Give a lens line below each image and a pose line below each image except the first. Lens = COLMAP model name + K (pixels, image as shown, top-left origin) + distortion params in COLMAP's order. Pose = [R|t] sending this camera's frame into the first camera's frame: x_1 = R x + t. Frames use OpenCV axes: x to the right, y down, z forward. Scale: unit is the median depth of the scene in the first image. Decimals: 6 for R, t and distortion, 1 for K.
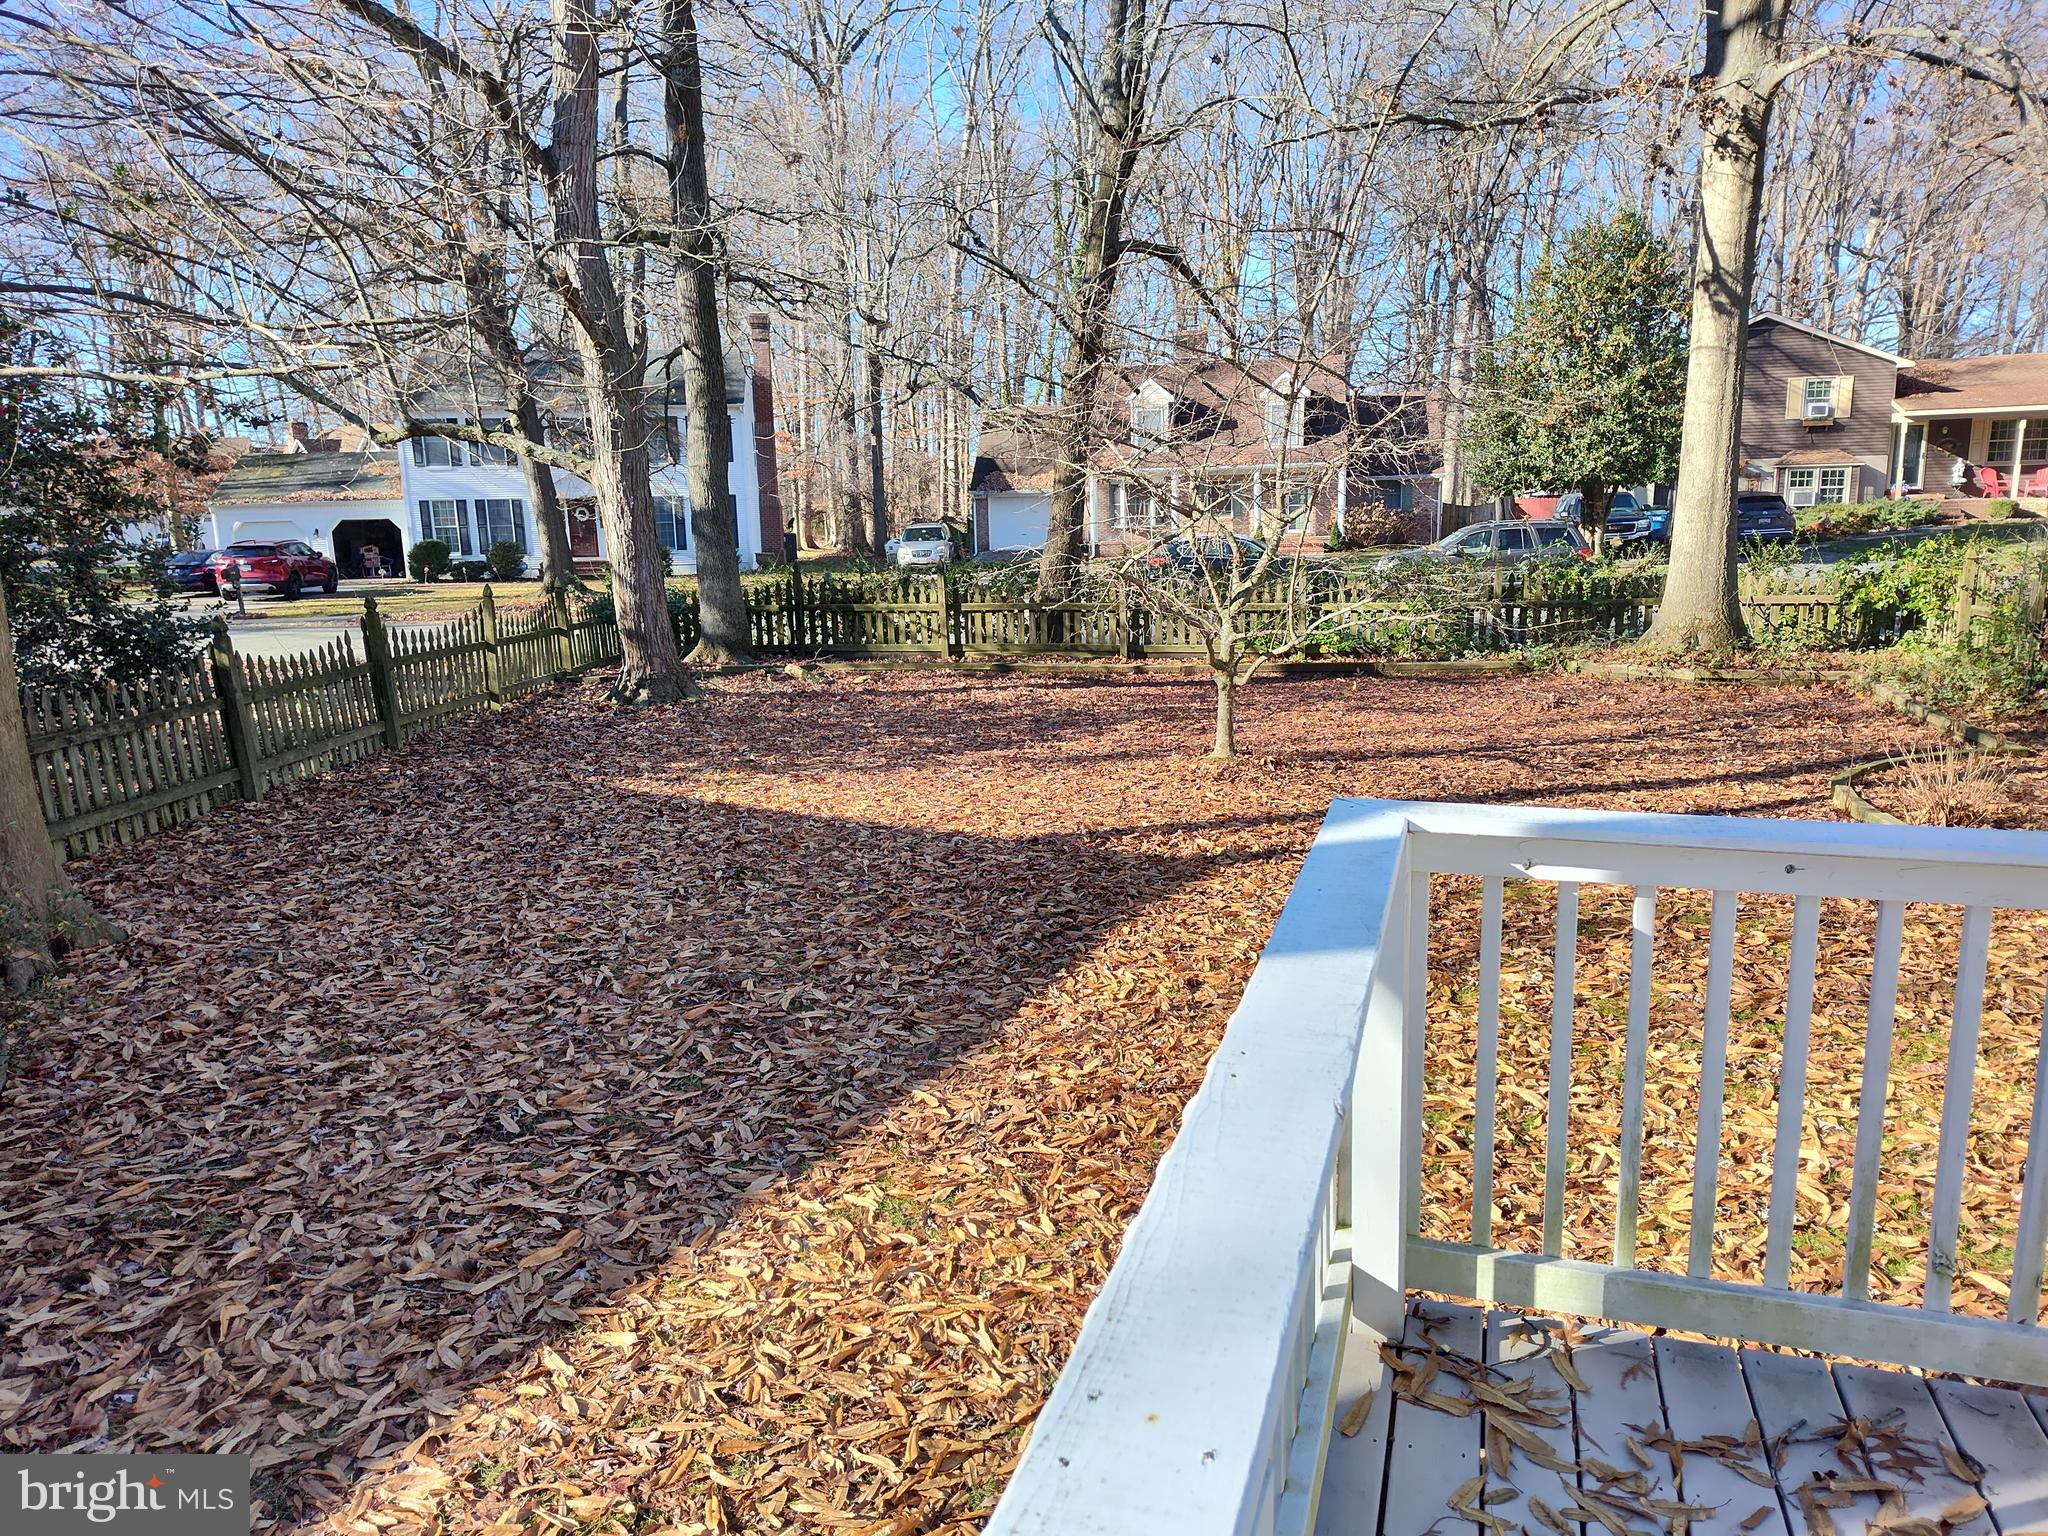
lens RADIAL K [[1371.8, 0, 1018.0], [0, 1371.8, 768.2], [0, 0, 1]] dist [0.040741, -0.053819]
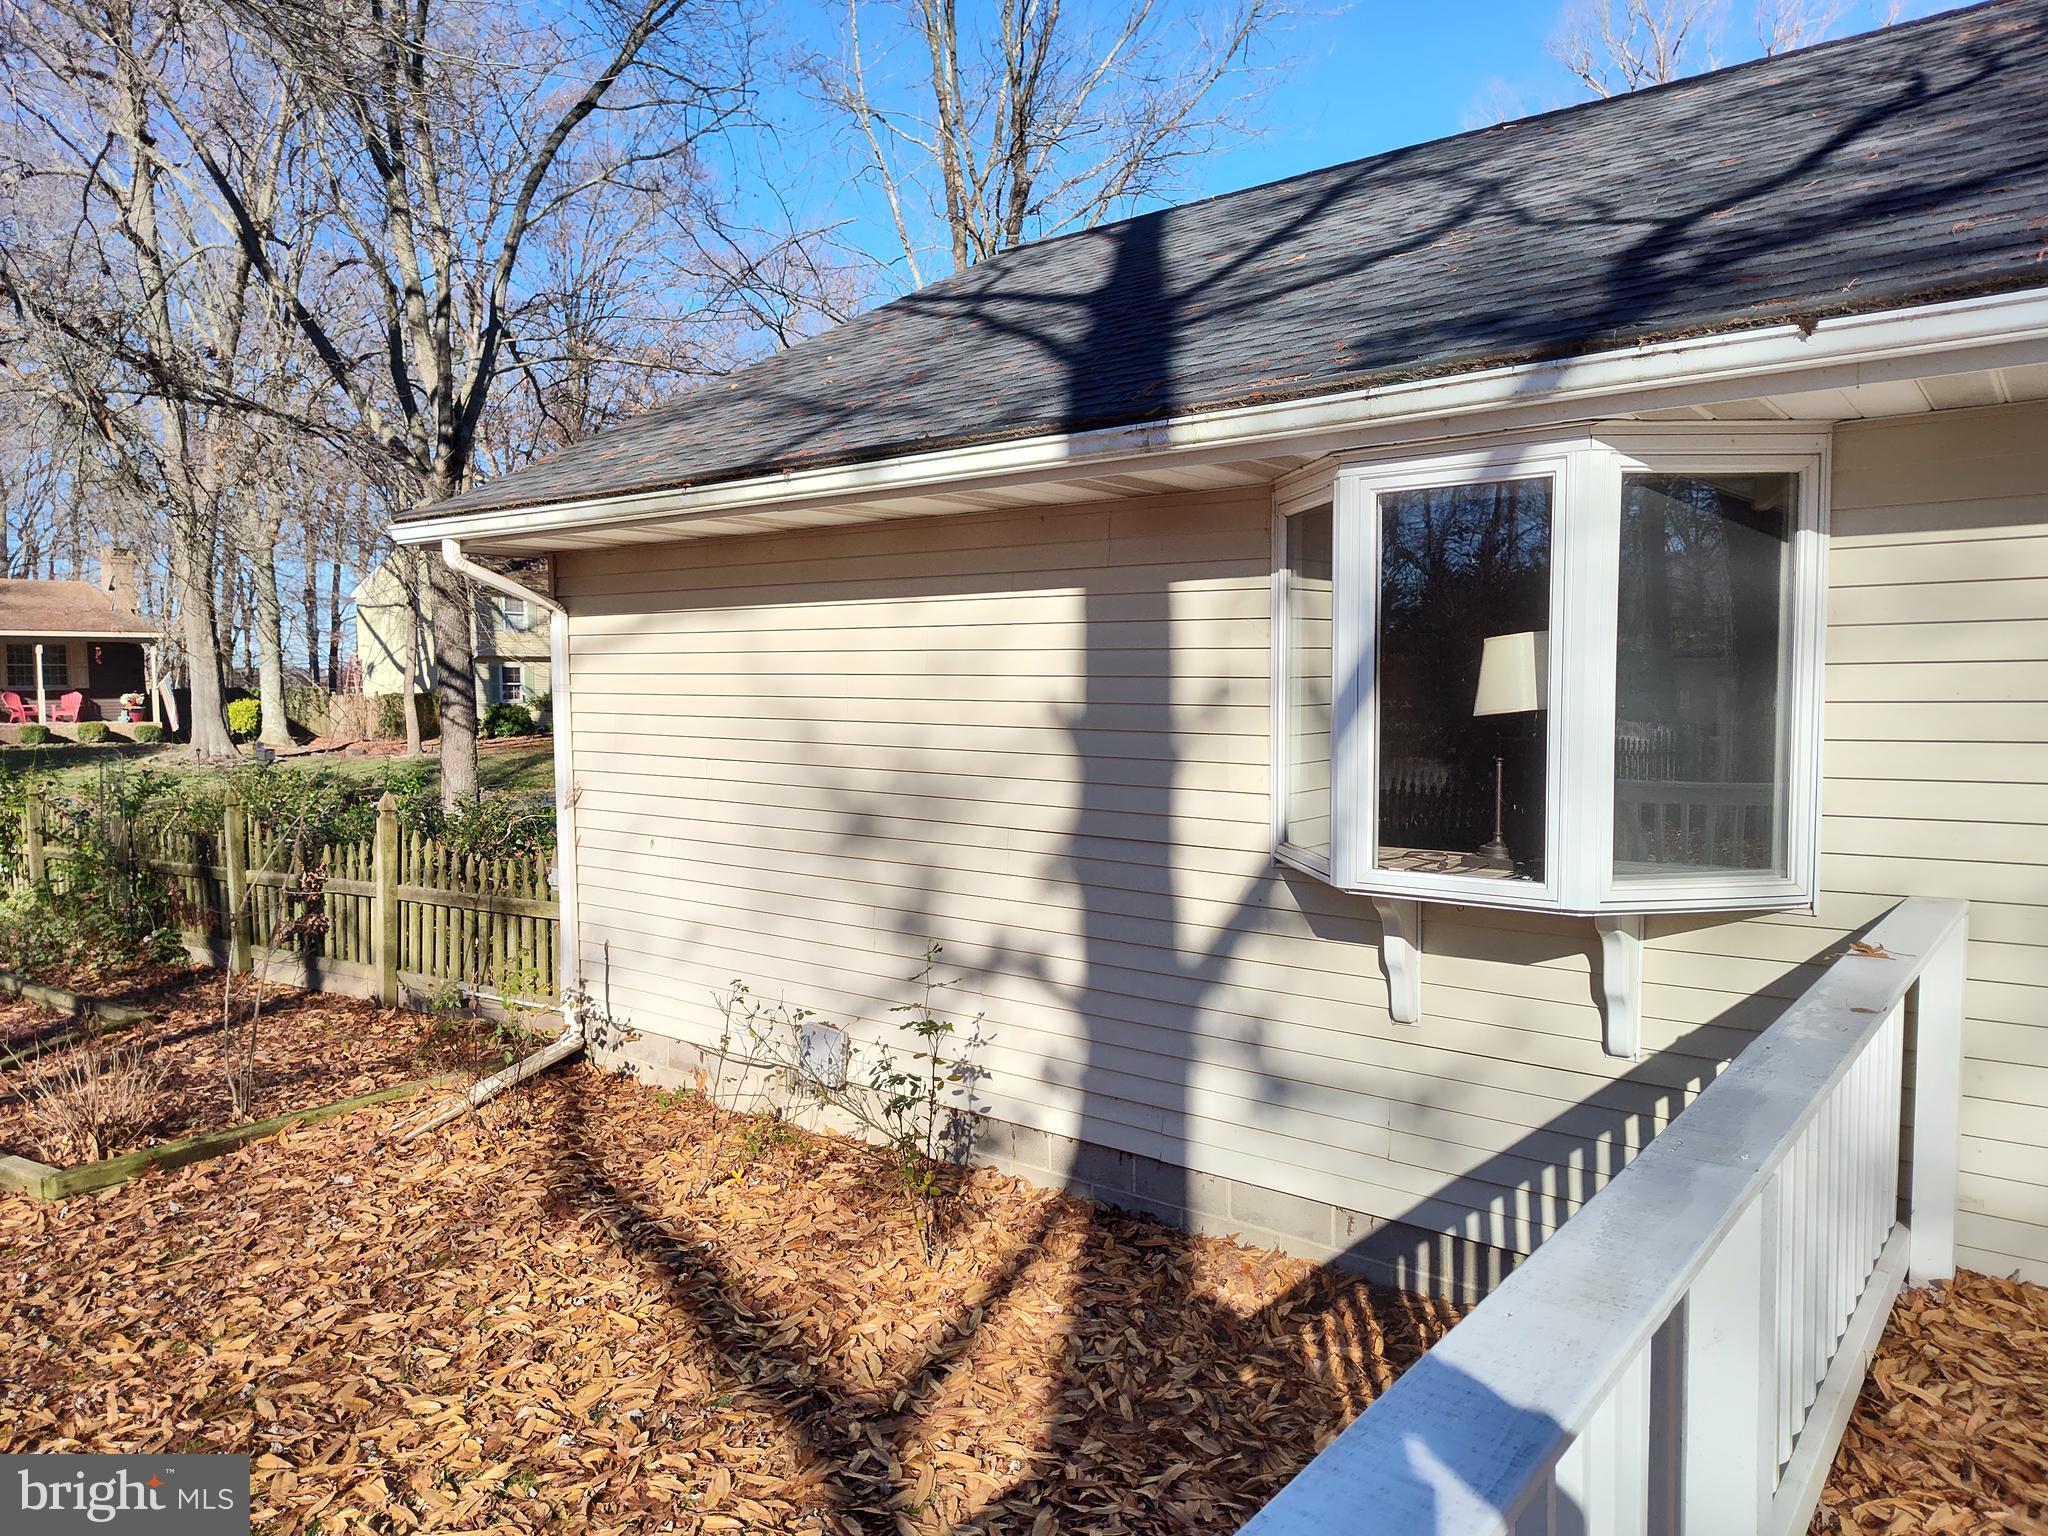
lens RADIAL K [[1394.9, 0, 1017.5], [0, 1394.9, 769.7], [0, 0, 1]] dist [0.034668, -0.042754]
pose [[0.337282, -0.034235, 0.940781, 0.064929], [0.183090, 0.982642, -0.029882, -0.027418], [-0.923428, 0.182326, 0.337695, 0.124929]]
